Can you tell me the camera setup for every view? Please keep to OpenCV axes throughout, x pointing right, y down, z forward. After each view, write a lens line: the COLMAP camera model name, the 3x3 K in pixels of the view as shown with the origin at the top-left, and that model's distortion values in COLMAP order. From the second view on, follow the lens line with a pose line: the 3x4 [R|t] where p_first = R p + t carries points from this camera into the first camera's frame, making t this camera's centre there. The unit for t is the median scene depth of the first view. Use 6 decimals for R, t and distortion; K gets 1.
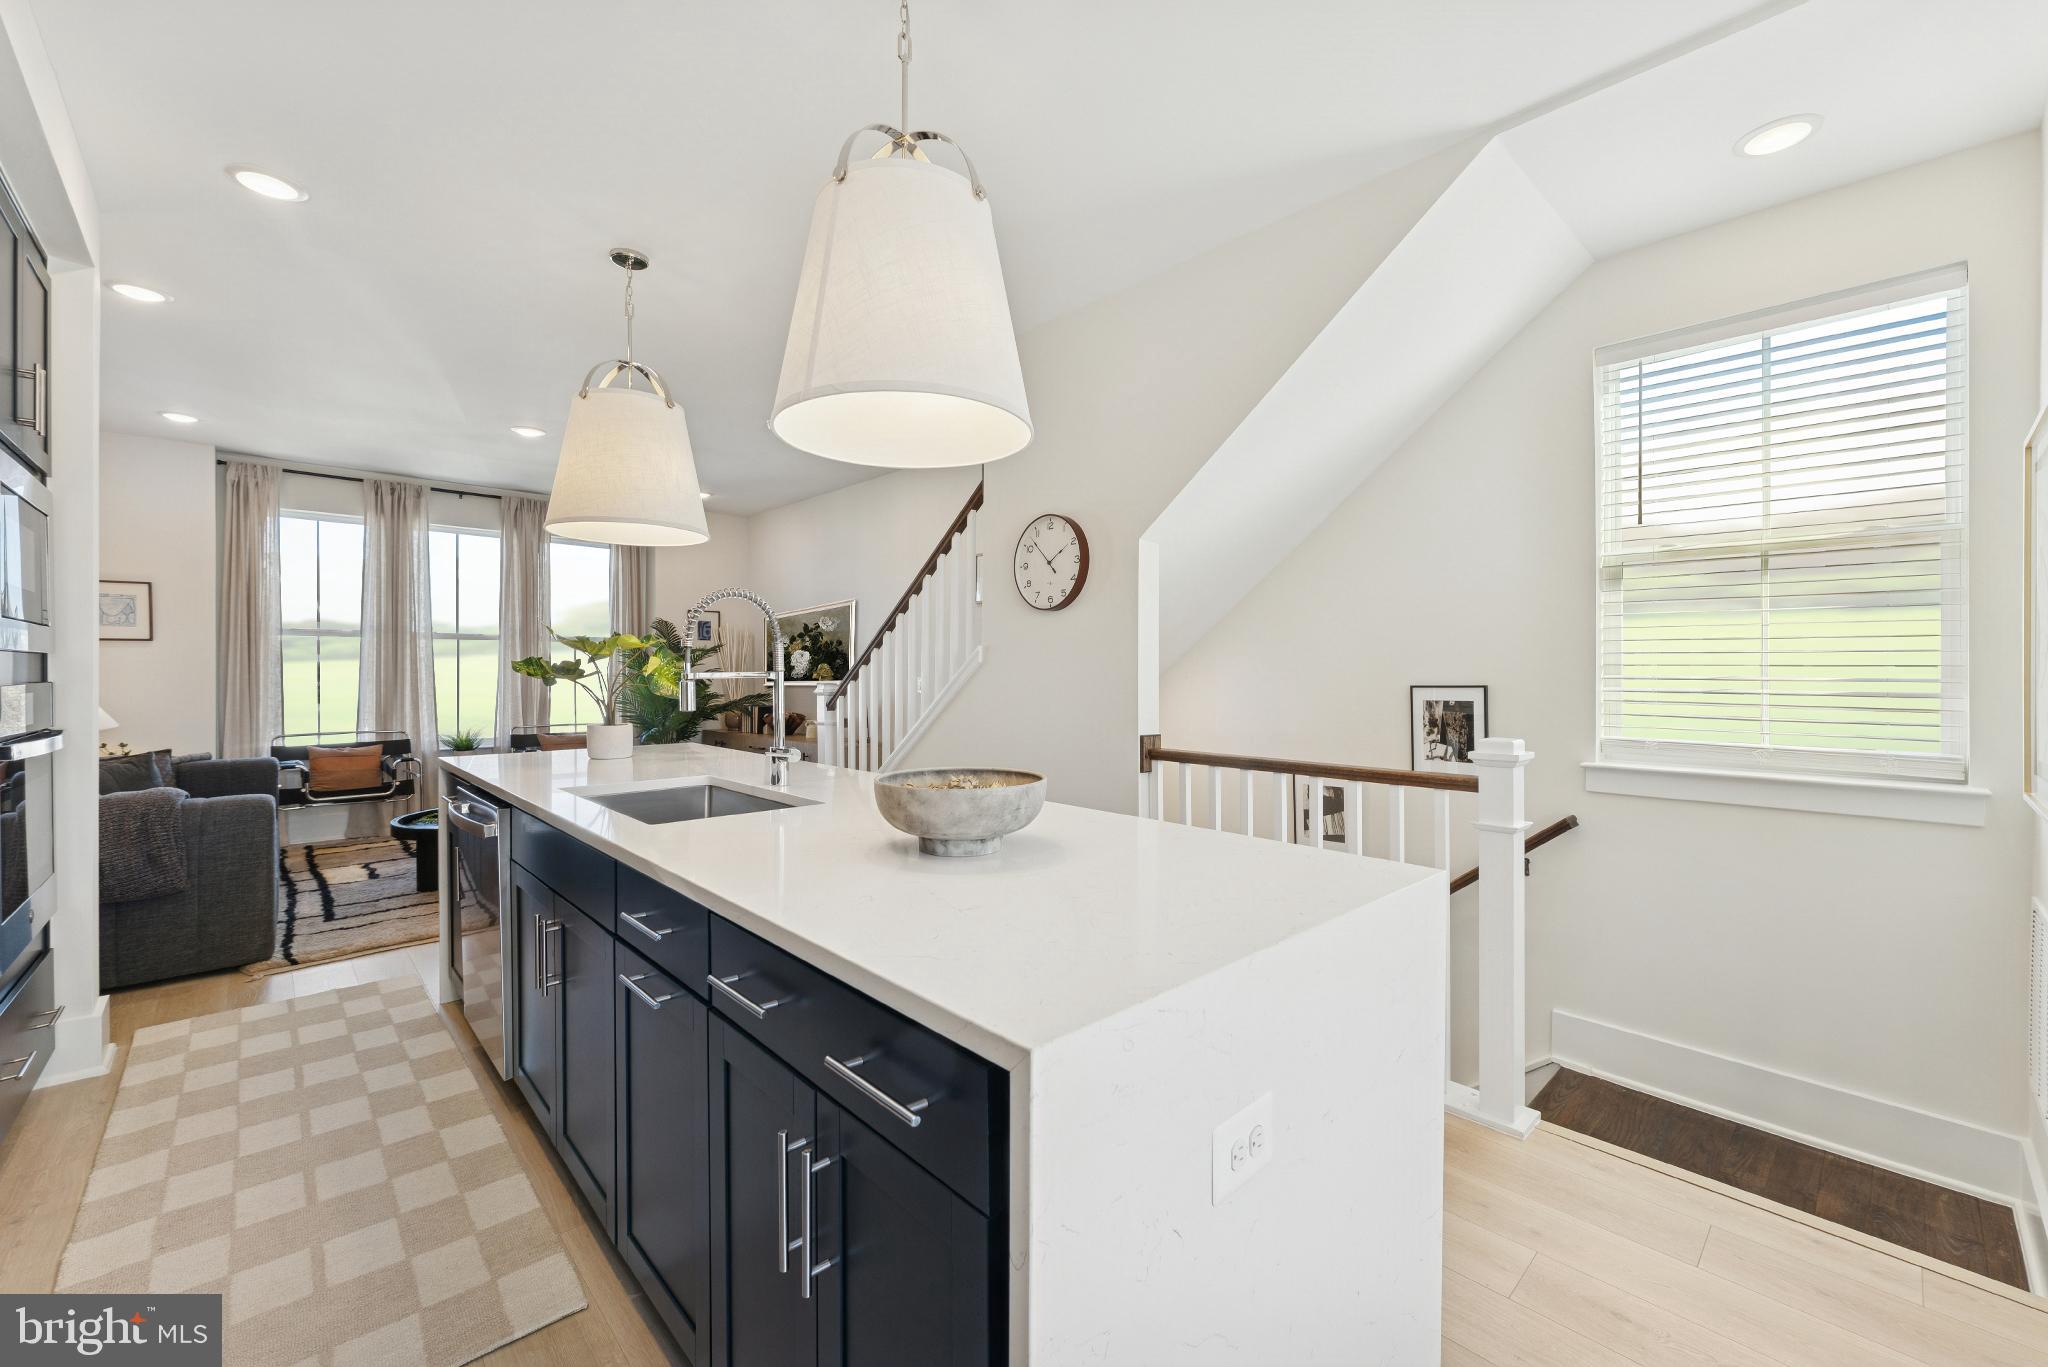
lens RADIAL K [[815.3, 0, 1030.4], [0, 815.3, 674.6], [0, 0, 1]] dist [0.000542, -0.000463]
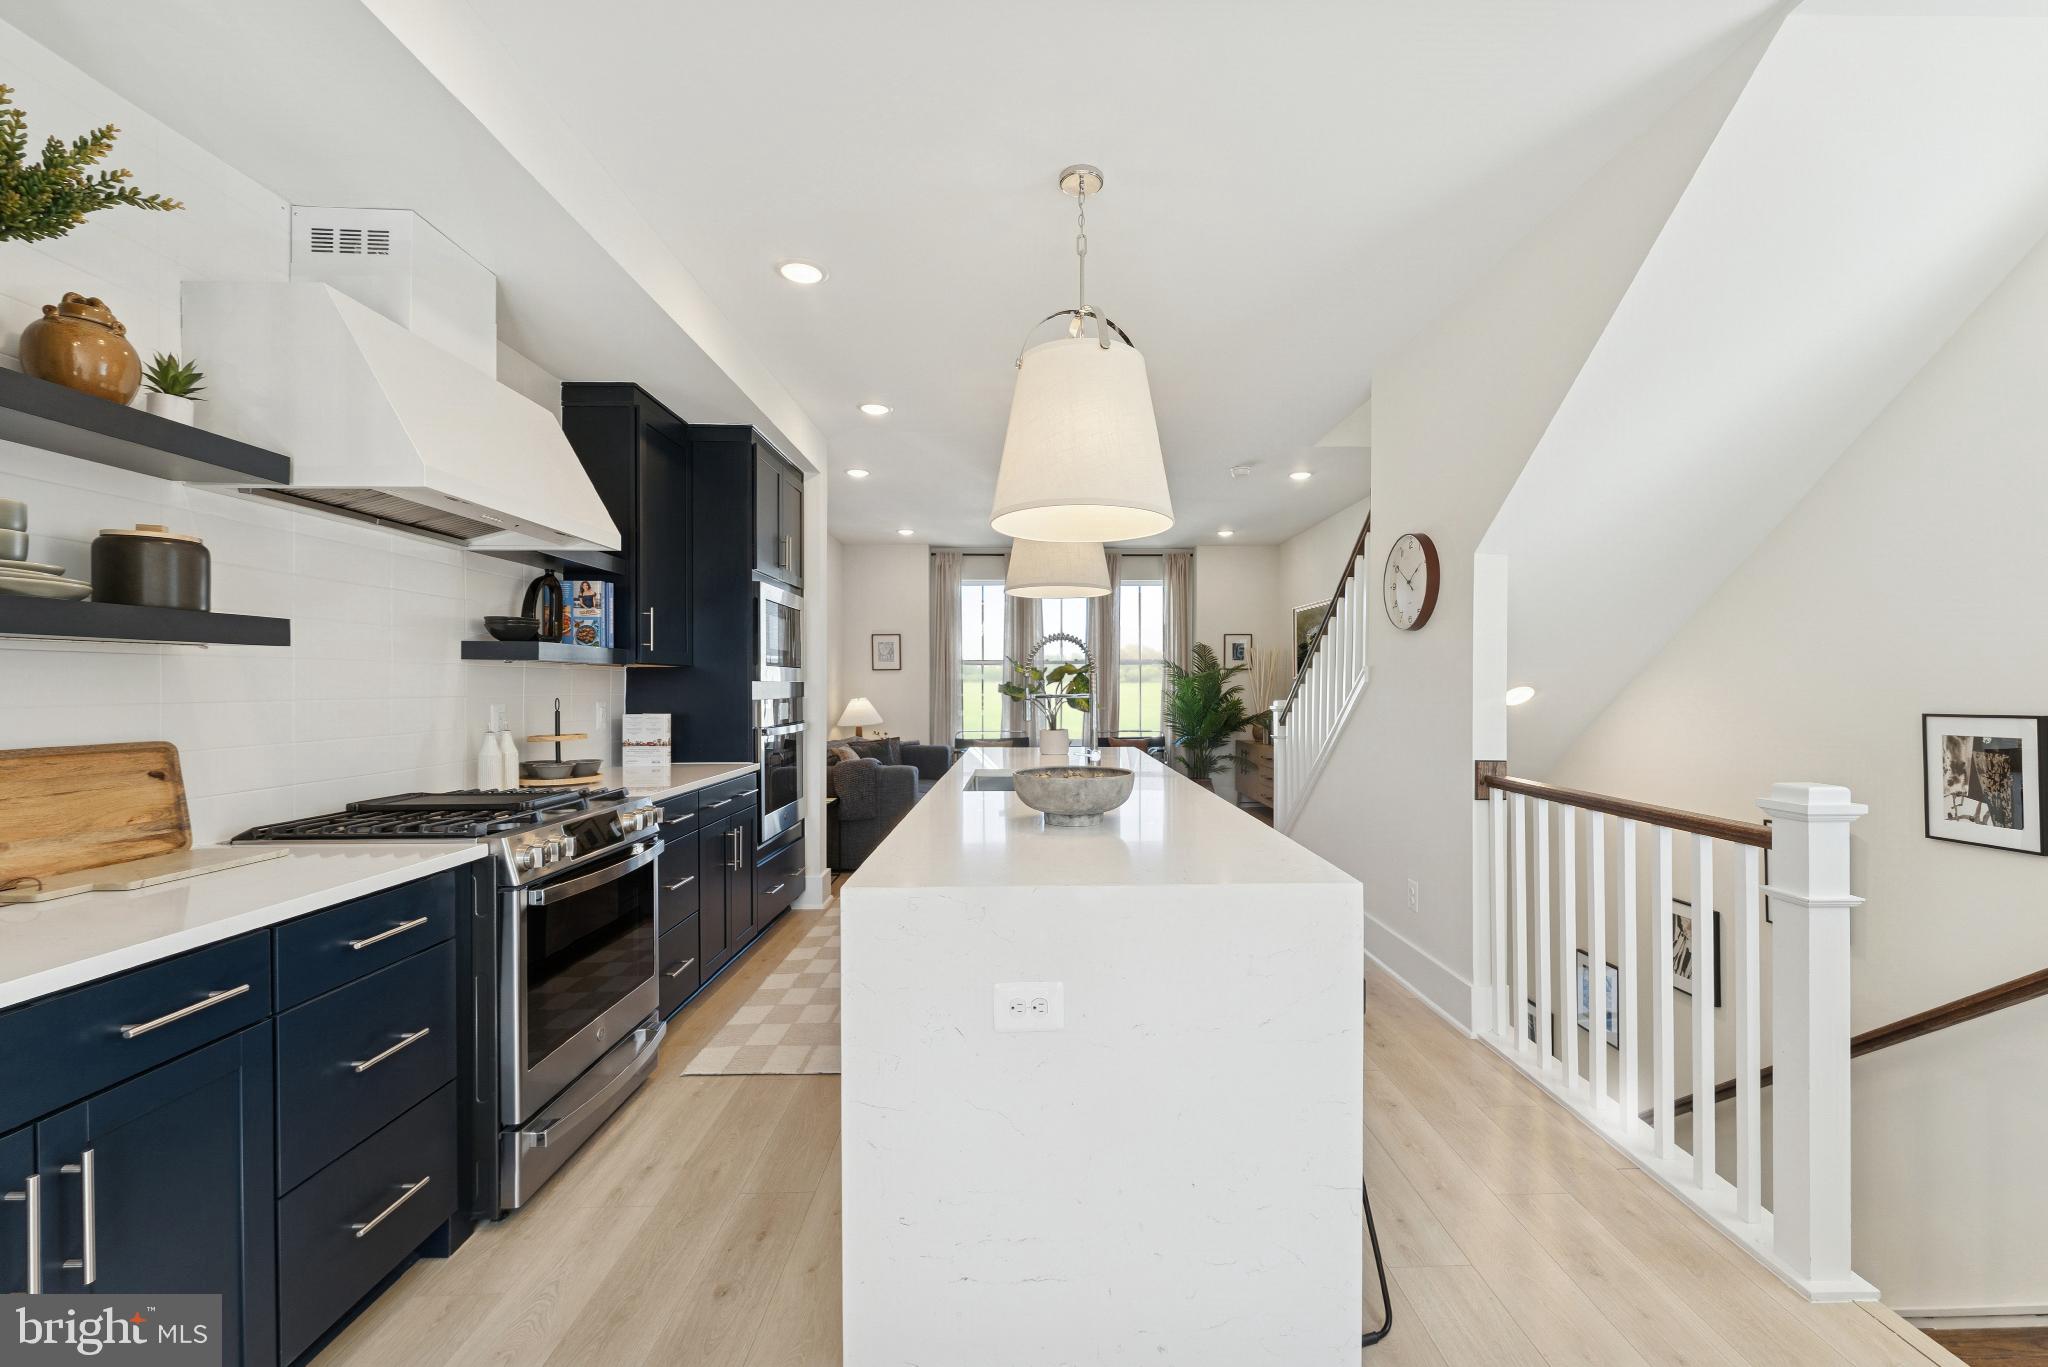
lens RADIAL K [[822.7, 0, 1055.6], [0, 822.7, 688.7], [0, 0, 1]] dist [0.000376, -0.000245]
pose [[0.751618, 0.000823, -0.659599, 0.250930], [-0.000862, 1.000000, 0.000266, -0.005392], [0.659599, 0.000369, 0.751618, -0.027325]]
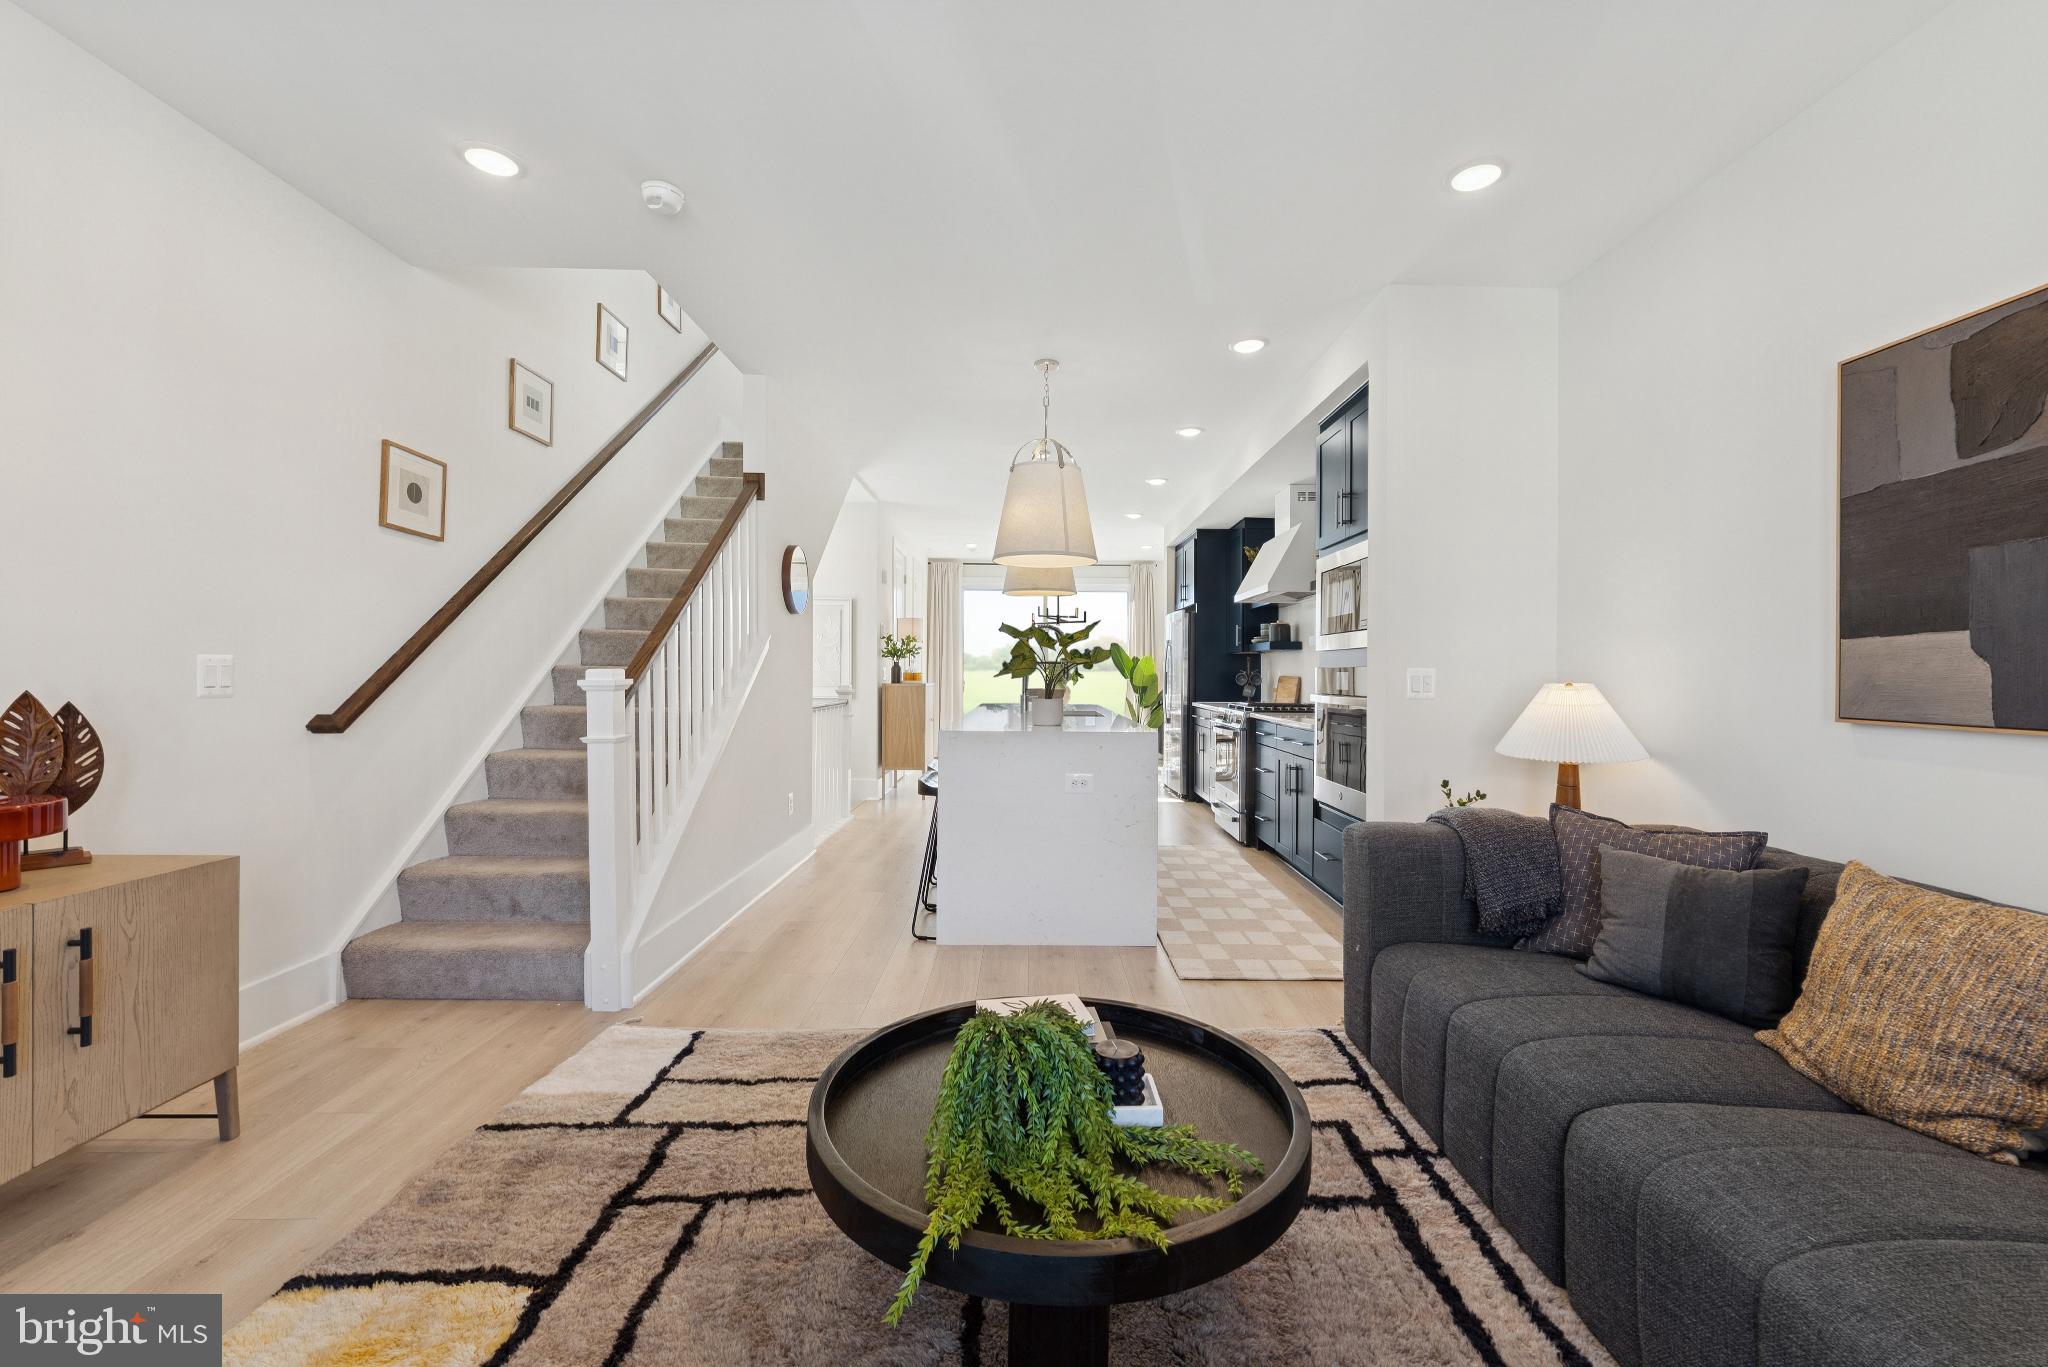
lens RADIAL K [[822.7, 0, 1055.6], [0, 822.7, 688.7], [0, 0, 1]] dist [0.000376, -0.000245]
pose [[-0.750295, -0.018479, 0.660845, -0.894390], [-0.004649, 0.999732, 0.022678, 0.010593], [-0.661087, 0.013943, -0.750179, 1.260253]]
